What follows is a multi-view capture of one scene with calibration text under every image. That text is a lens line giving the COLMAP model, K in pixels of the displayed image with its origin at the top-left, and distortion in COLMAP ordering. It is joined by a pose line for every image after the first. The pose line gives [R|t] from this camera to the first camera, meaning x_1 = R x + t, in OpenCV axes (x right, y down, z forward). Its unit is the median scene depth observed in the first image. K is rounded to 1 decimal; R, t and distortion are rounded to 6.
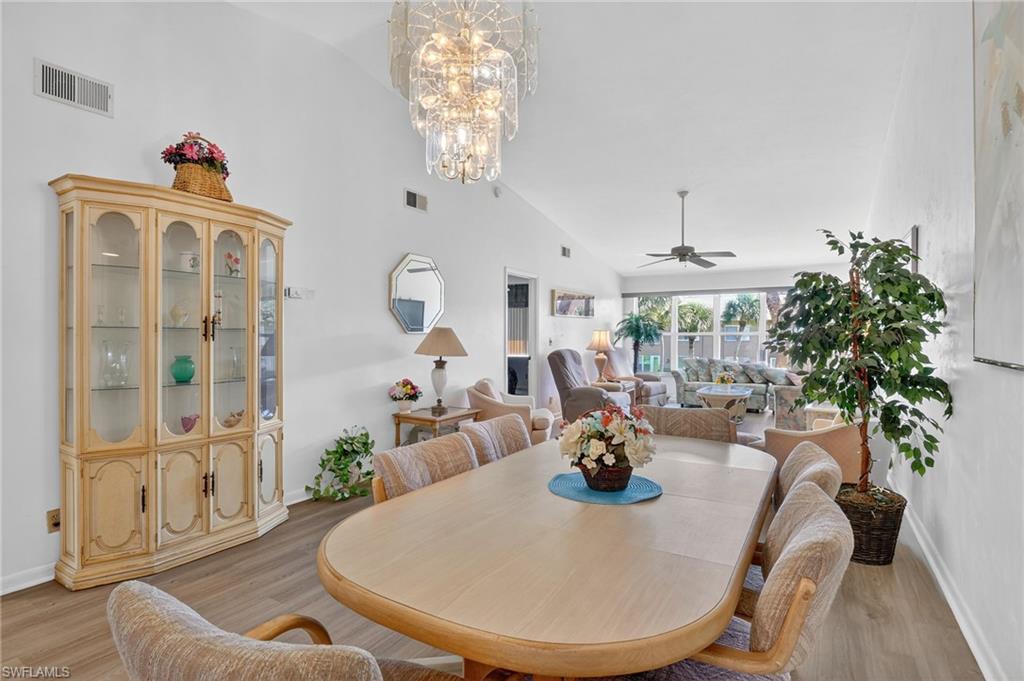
lens RADIAL K [[509.4, 0, 509.2], [0, 509.4, 333.8], [0, 0, 1]] dist [-0.004978, -0.001009]
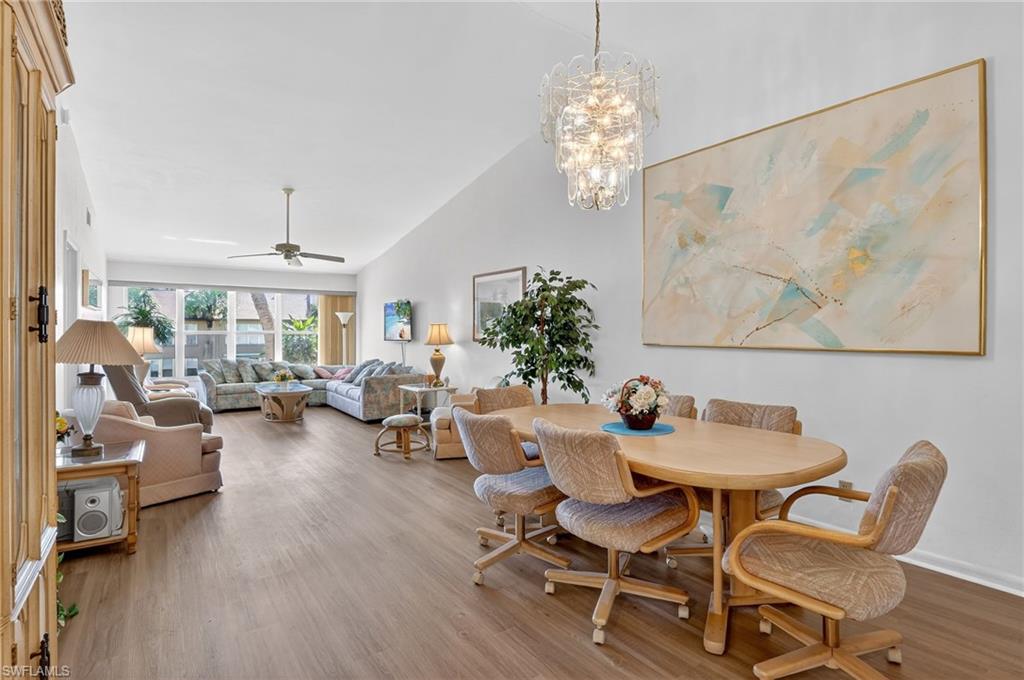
lens RADIAL K [[532.9, 0, 515.2], [0, 532.9, 330.2], [0, 0, 1]] dist [-0.001658, -0.000414]
pose [[0.416557, 0.005501, 0.909093, -0.330264], [-0.000449, 0.999983, -0.005845, 0.002179], [-0.909110, 0.002027, 0.416552, 0.130648]]
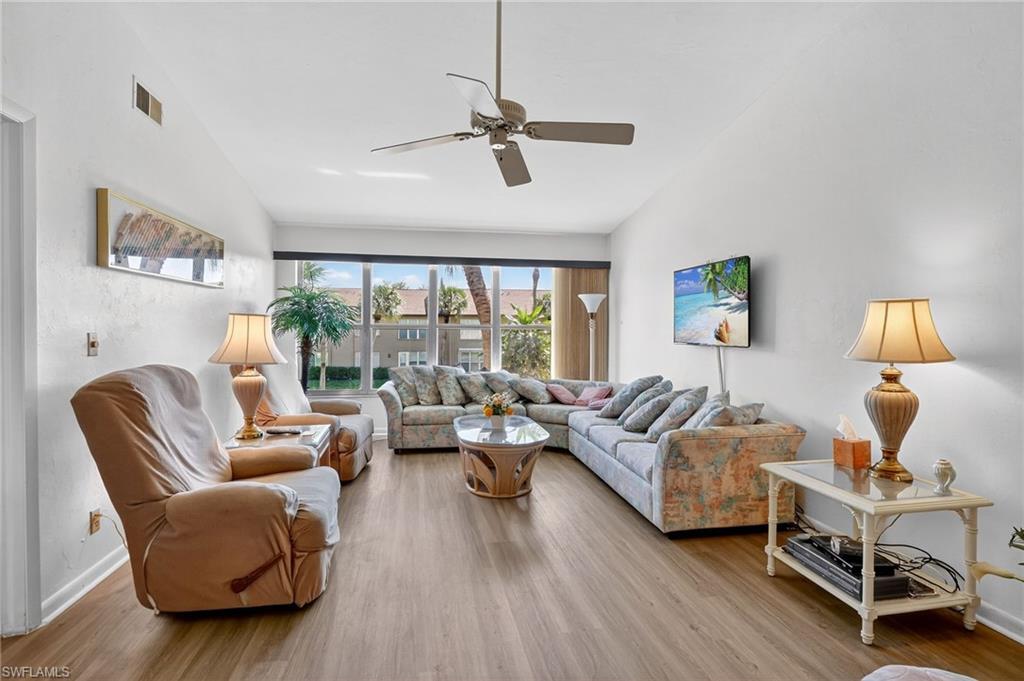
lens RADIAL K [[509.4, 0, 509.2], [0, 509.4, 333.8], [0, 0, 1]] dist [-0.004978, -0.001009]
pose [[0.749367, -0.003002, 0.662148, 0.062565], [-0.005193, 0.999932, 0.010410, 0.003455], [-0.662135, -0.011239, 0.749301, 0.545740]]
